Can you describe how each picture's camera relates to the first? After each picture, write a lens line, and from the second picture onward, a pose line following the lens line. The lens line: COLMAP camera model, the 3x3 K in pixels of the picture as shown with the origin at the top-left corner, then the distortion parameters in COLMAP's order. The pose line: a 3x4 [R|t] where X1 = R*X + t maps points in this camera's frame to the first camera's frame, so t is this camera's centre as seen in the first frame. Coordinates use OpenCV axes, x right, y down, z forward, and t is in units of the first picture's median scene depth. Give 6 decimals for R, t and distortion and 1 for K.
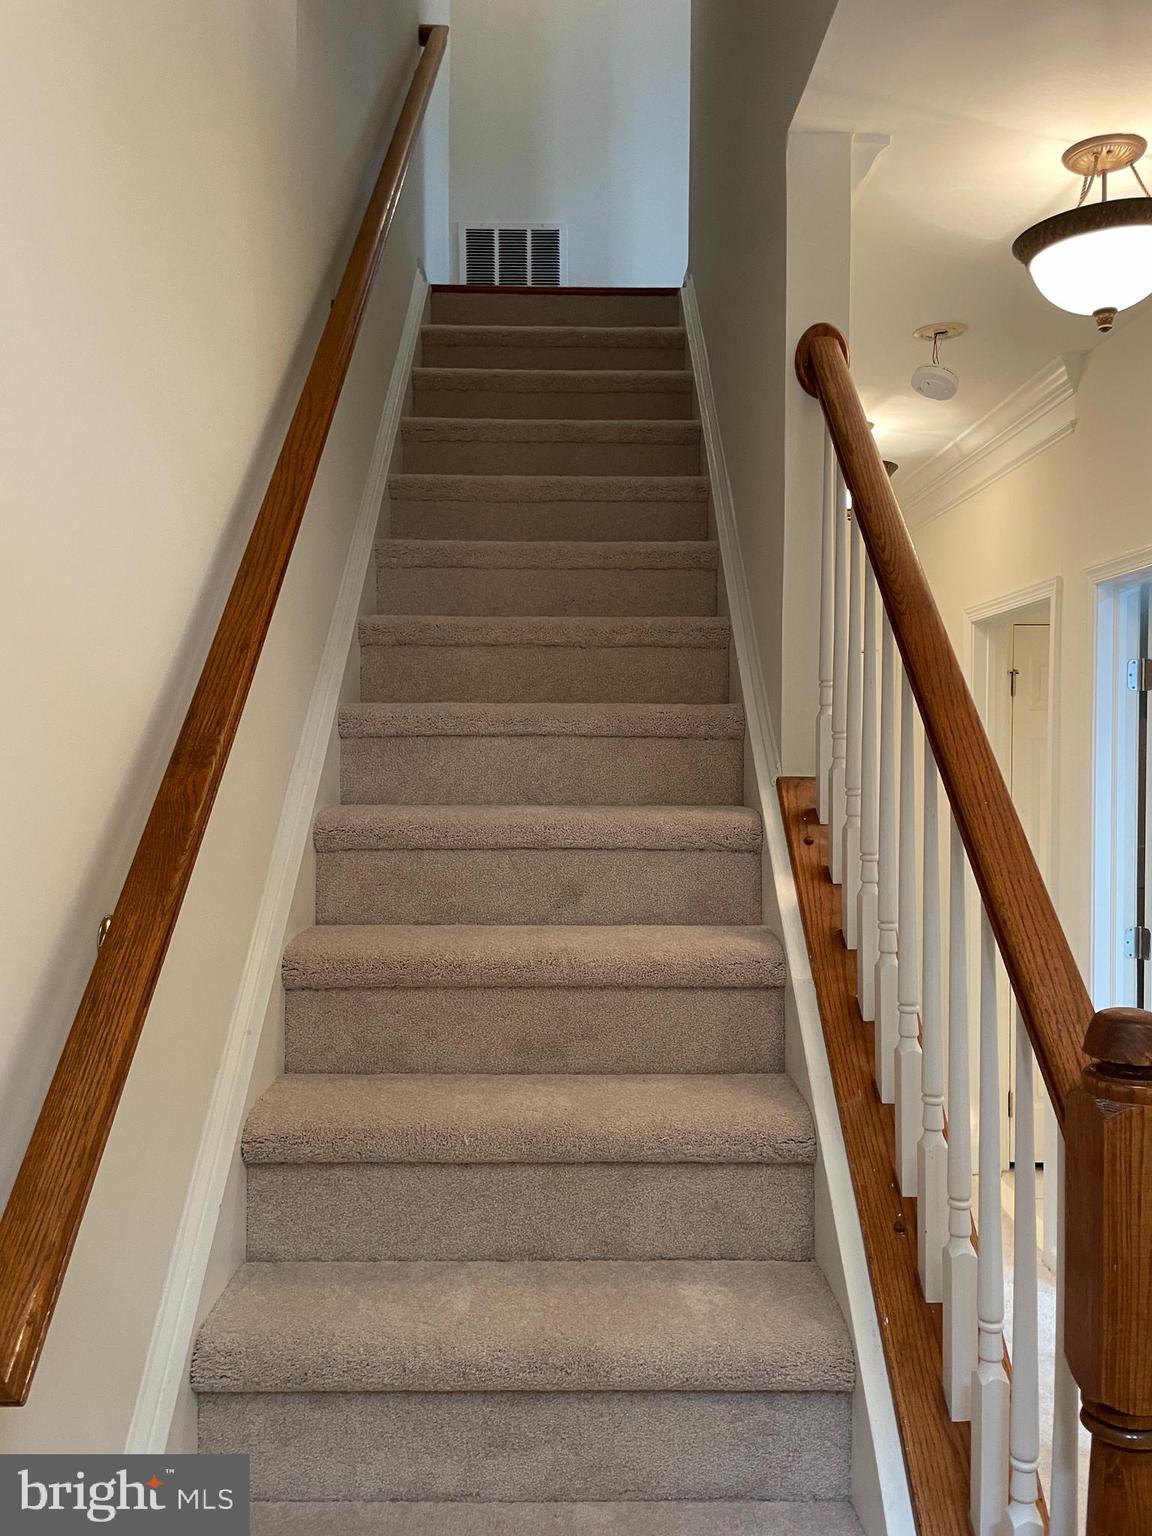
lens RADIAL K [[1180.5, 0, 586.3], [0, 1180.5, 756.1], [0, 0, 1]] dist [0.089760, -0.125885]
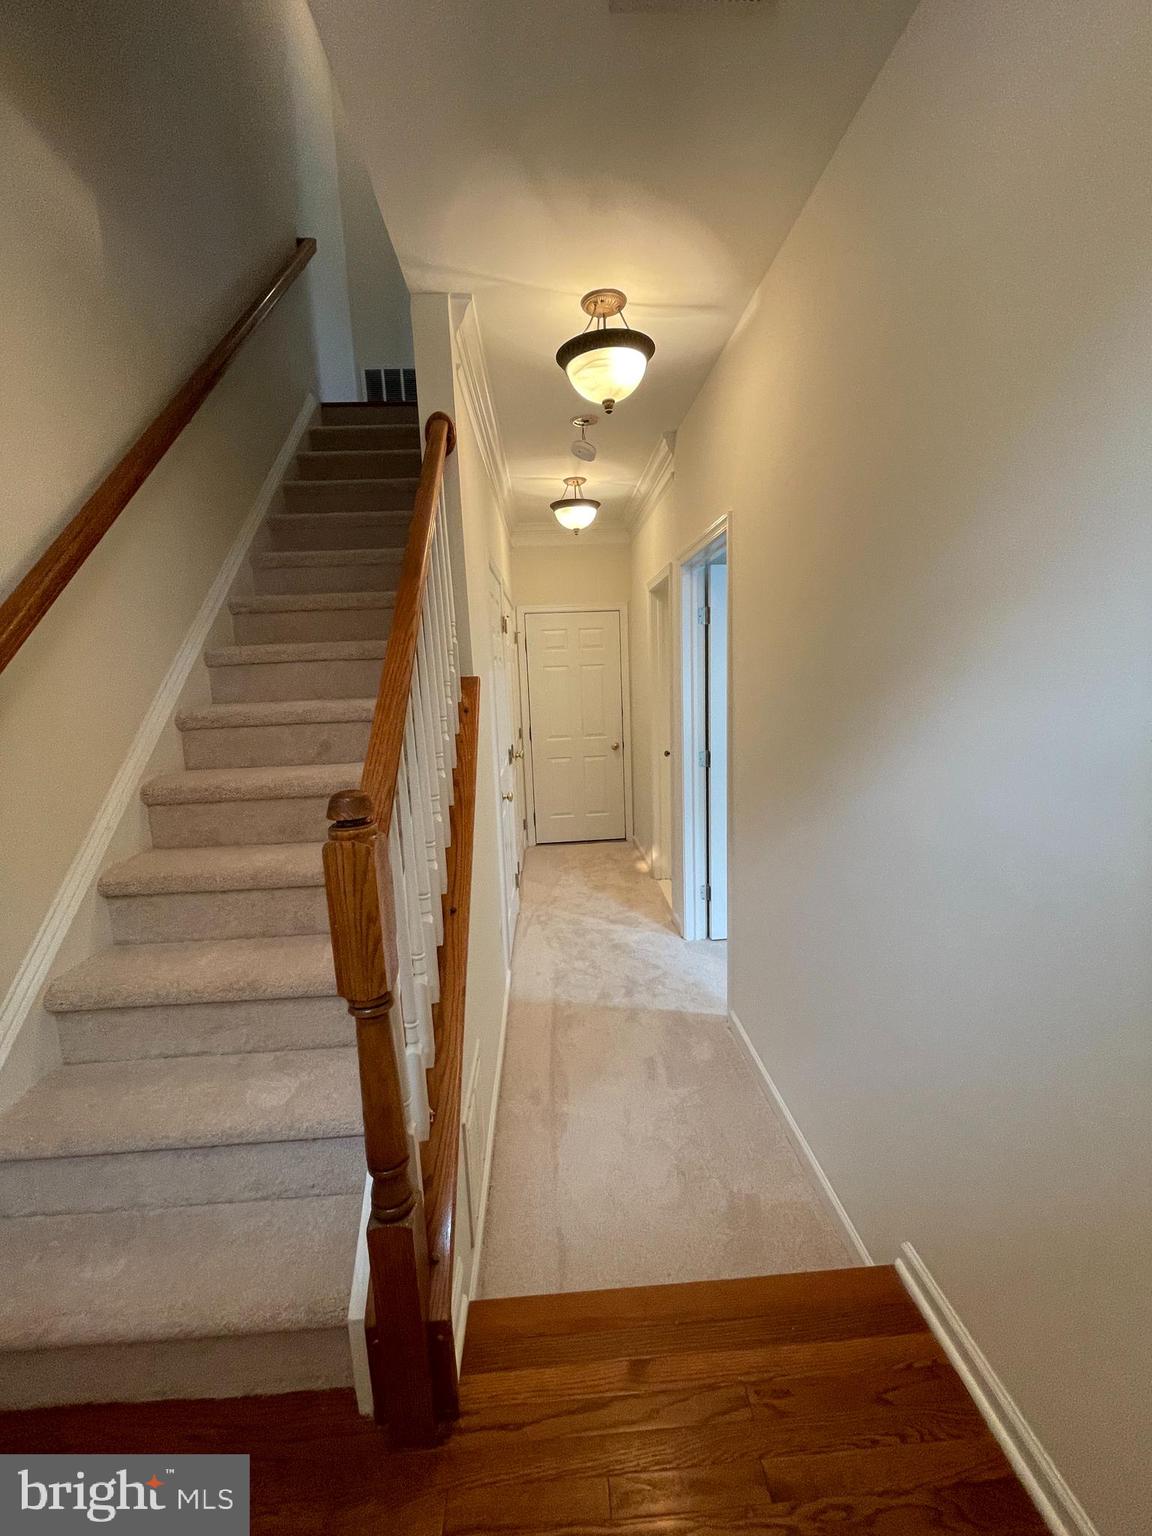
lens RADIAL K [[628.2, 0, 577.5], [0, 628.2, 766.1], [0, 0, 1]] dist [-0.002586, -0.001059]
pose [[0.998321, -0.048159, 0.032172, 0.375782], [0.043110, 0.988855, 0.142504, 0.025952], [-0.038676, -0.140878, 0.989271, 0.023198]]
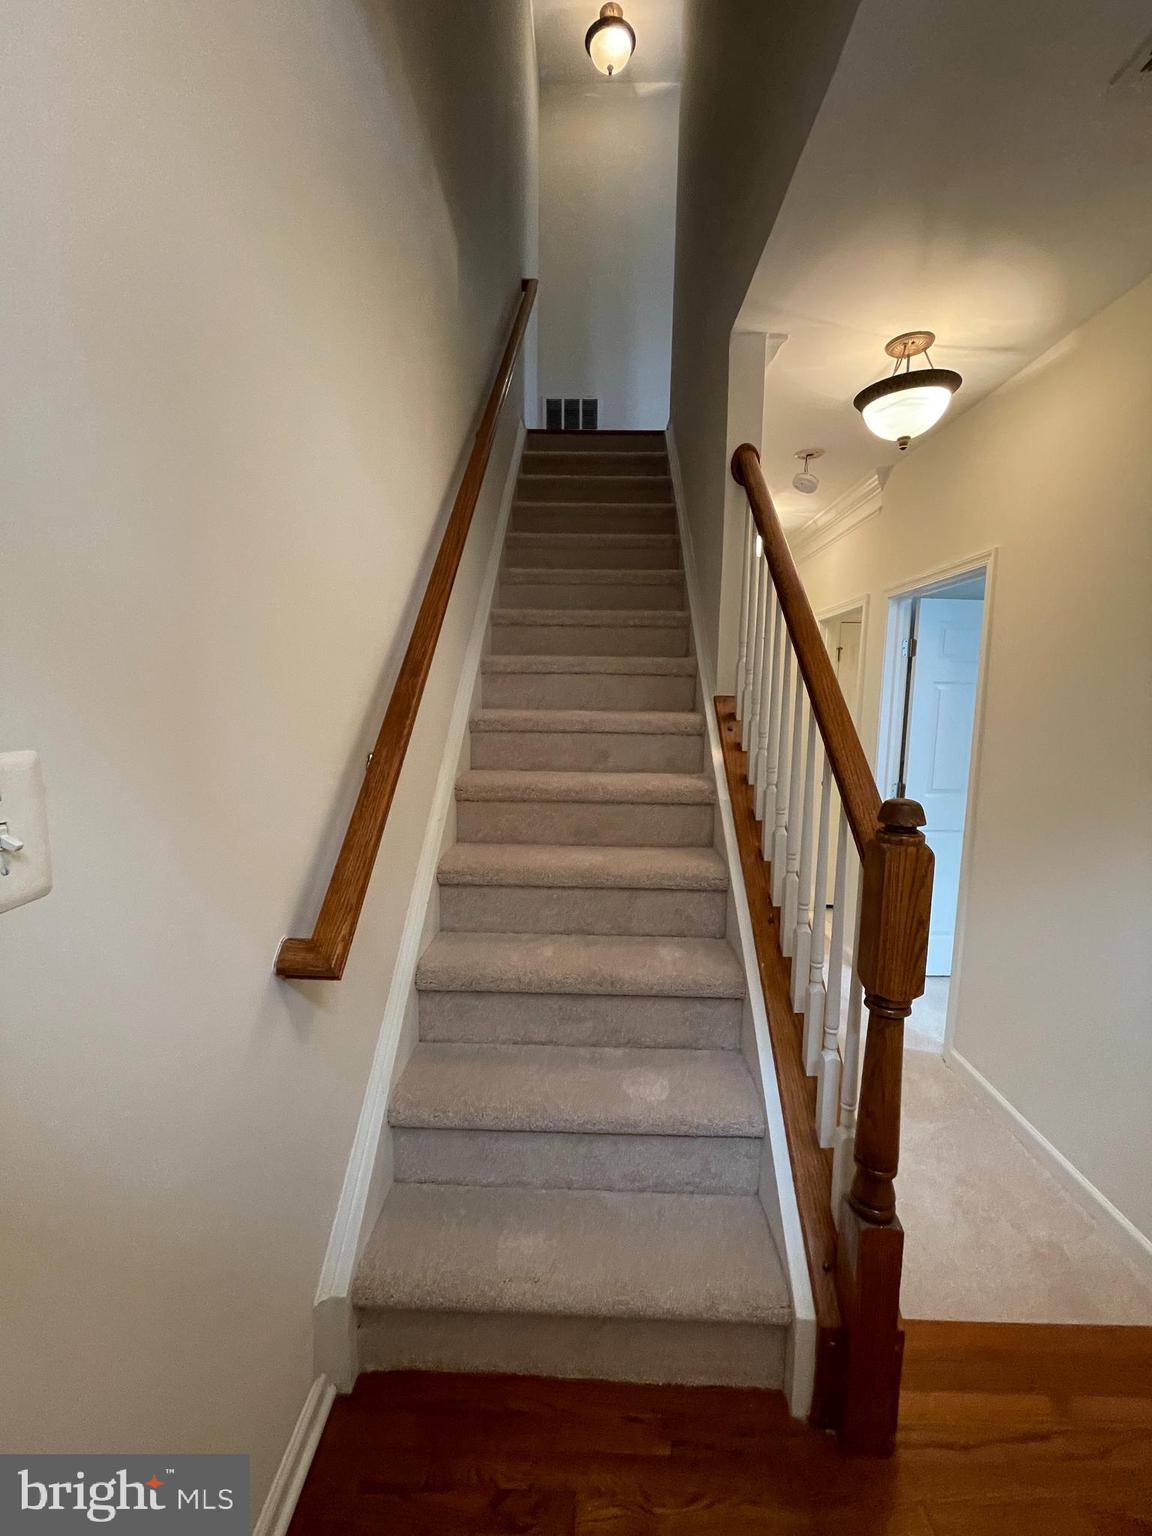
lens RADIAL K [[628.2, 0, 581.2], [0, 628.2, 764.6], [0, 0, 1]] dist [-0.002586, -0.001059]
pose [[0.999235, 0.014968, -0.036142, -0.012327], [-0.011142, 0.994533, 0.103831, 0.028284], [0.037498, -0.103349, 0.993938, -0.006061]]
